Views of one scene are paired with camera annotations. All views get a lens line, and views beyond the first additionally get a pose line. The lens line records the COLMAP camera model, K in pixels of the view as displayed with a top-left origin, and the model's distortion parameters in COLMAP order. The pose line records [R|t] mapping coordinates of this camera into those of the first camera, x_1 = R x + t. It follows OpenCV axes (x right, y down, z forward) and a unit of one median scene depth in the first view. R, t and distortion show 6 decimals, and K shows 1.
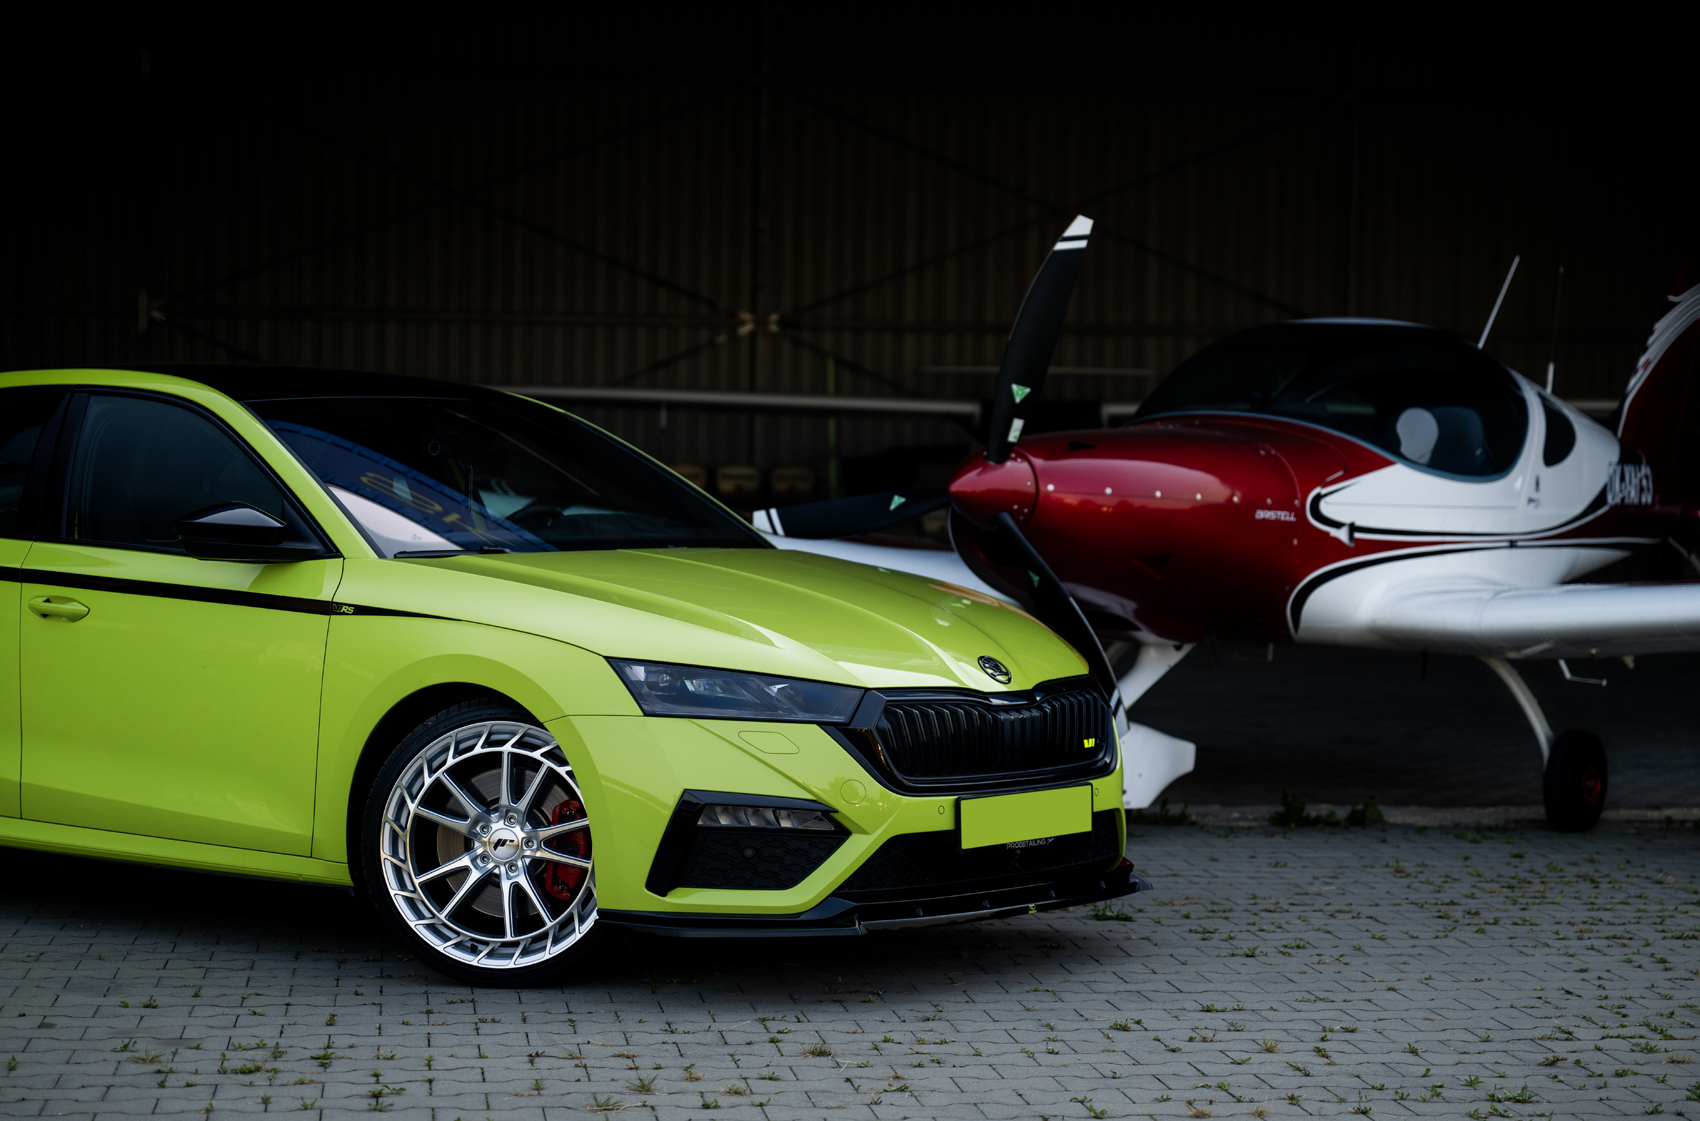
lens RADIAL K [[3587.1, 0, 843.9], [0, 3587.1, 563.5], [0, 0, 1]] dist [0.069043, 0.000000]
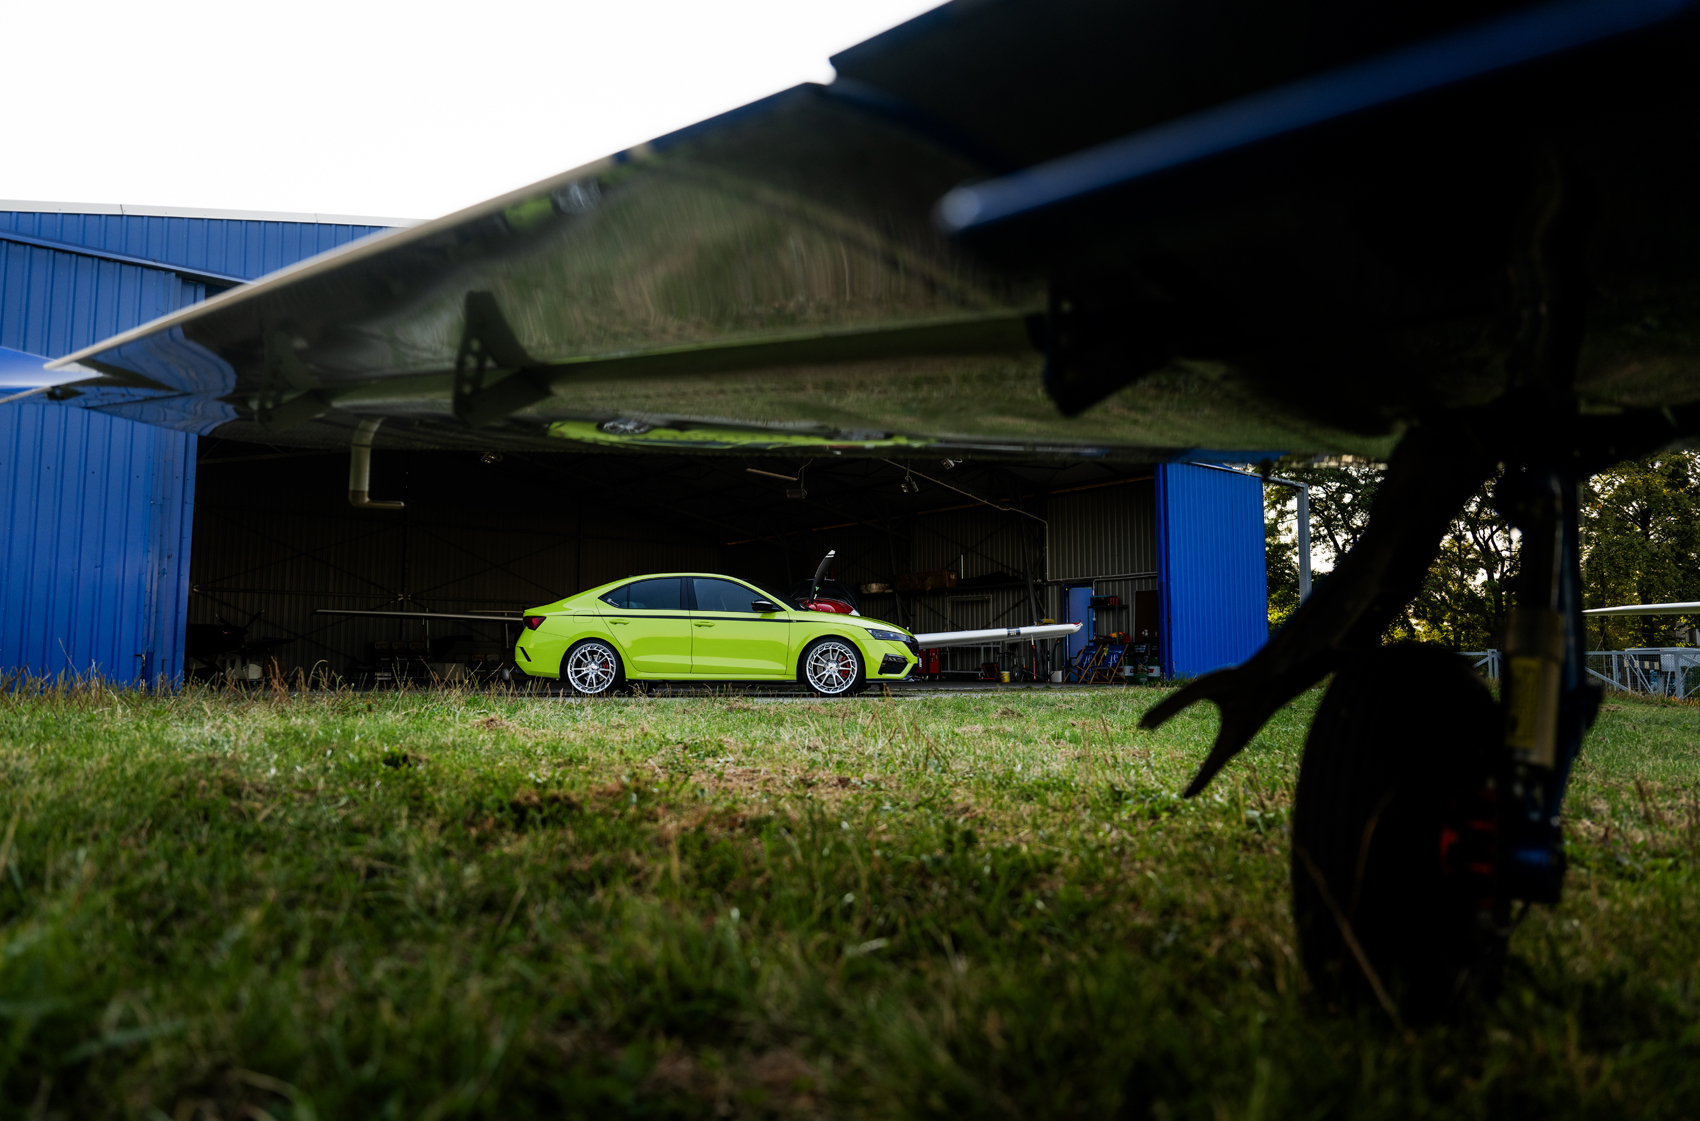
lens RADIAL K [[1169.4, 0, 853.1], [0, 1169.4, 562.5], [0, 0, 1]] dist [-0.002215, -0.000282]
pose [[0.853425, 0.037541, 0.519862, -0.856964], [0.024268, 0.993459, -0.111581, 0.107716], [-0.520650, 0.107842, 0.846932, -0.342363]]
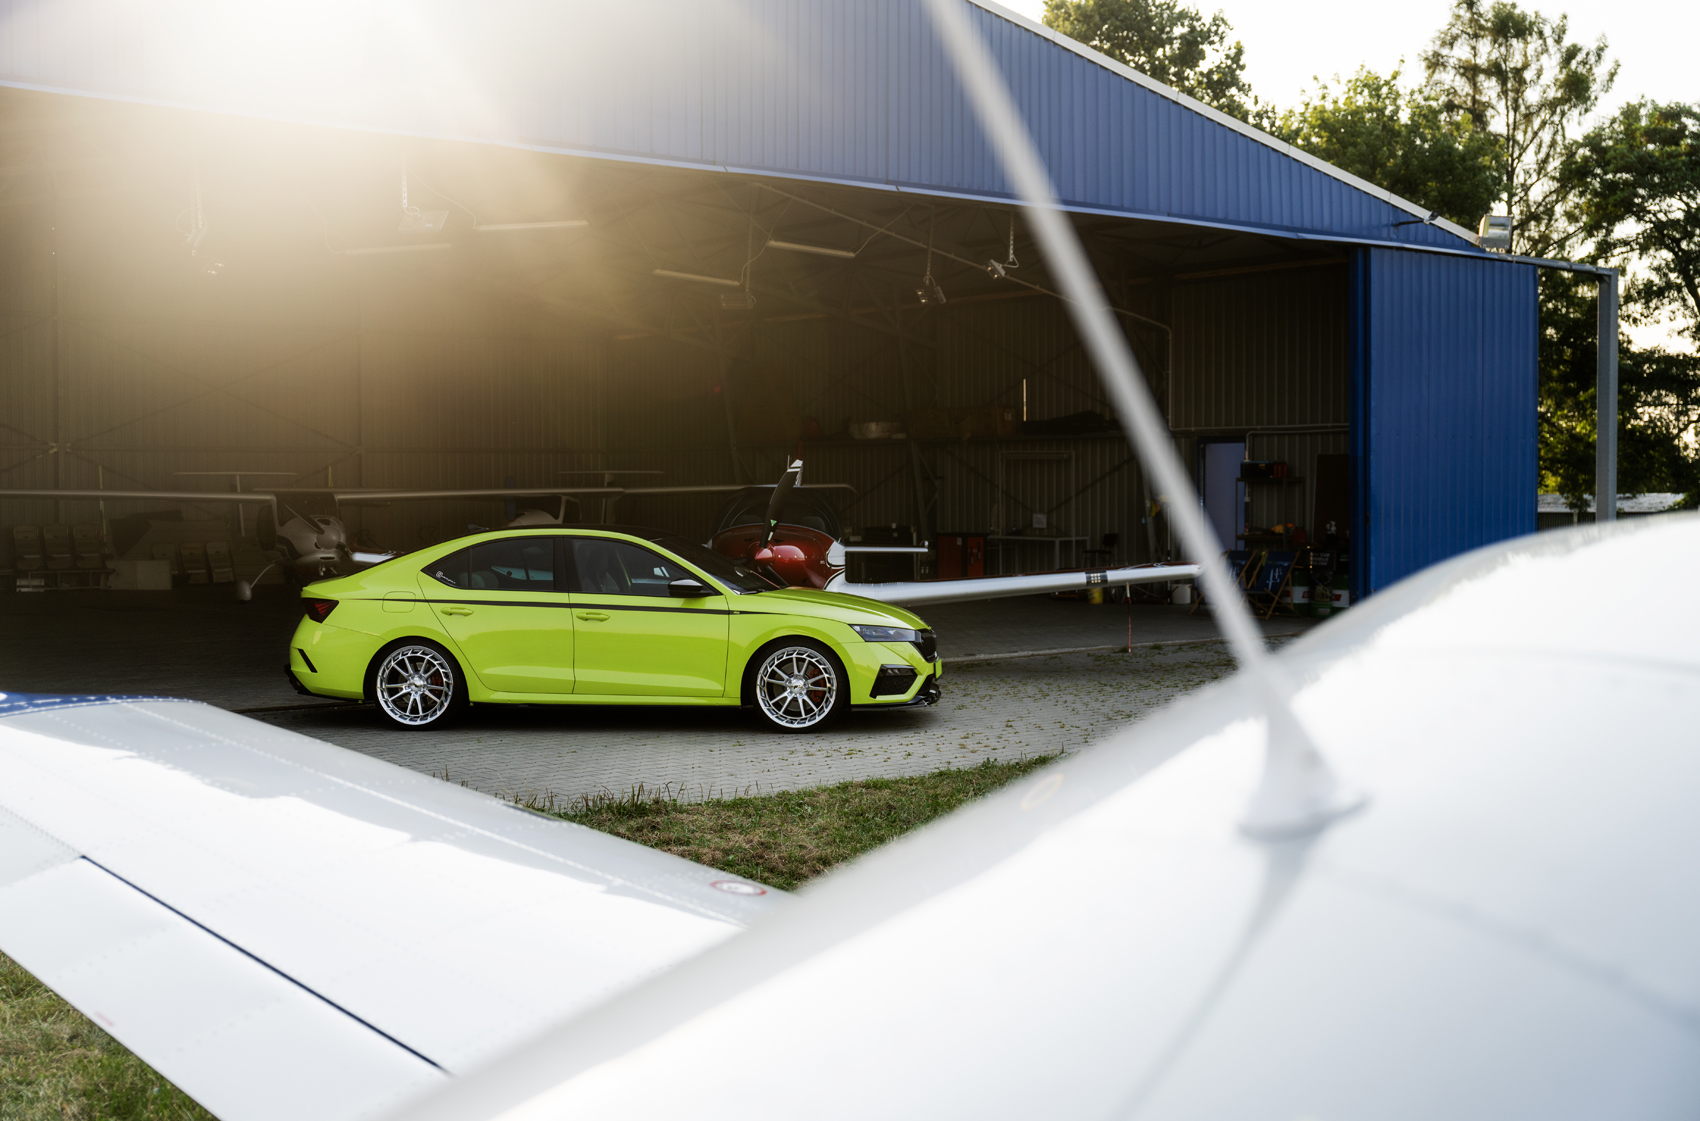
lens RADIAL K [[2109.7, 0, 855.1], [0, 2109.7, 556.3], [0, 0, 1]] dist [0.009243, 0.000000]
pose [[0.850721, -0.032055, 0.524638, -0.948323], [0.030020, 0.999473, 0.012389, -0.051349], [-0.524759, 0.005210, 0.851235, -0.523356]]
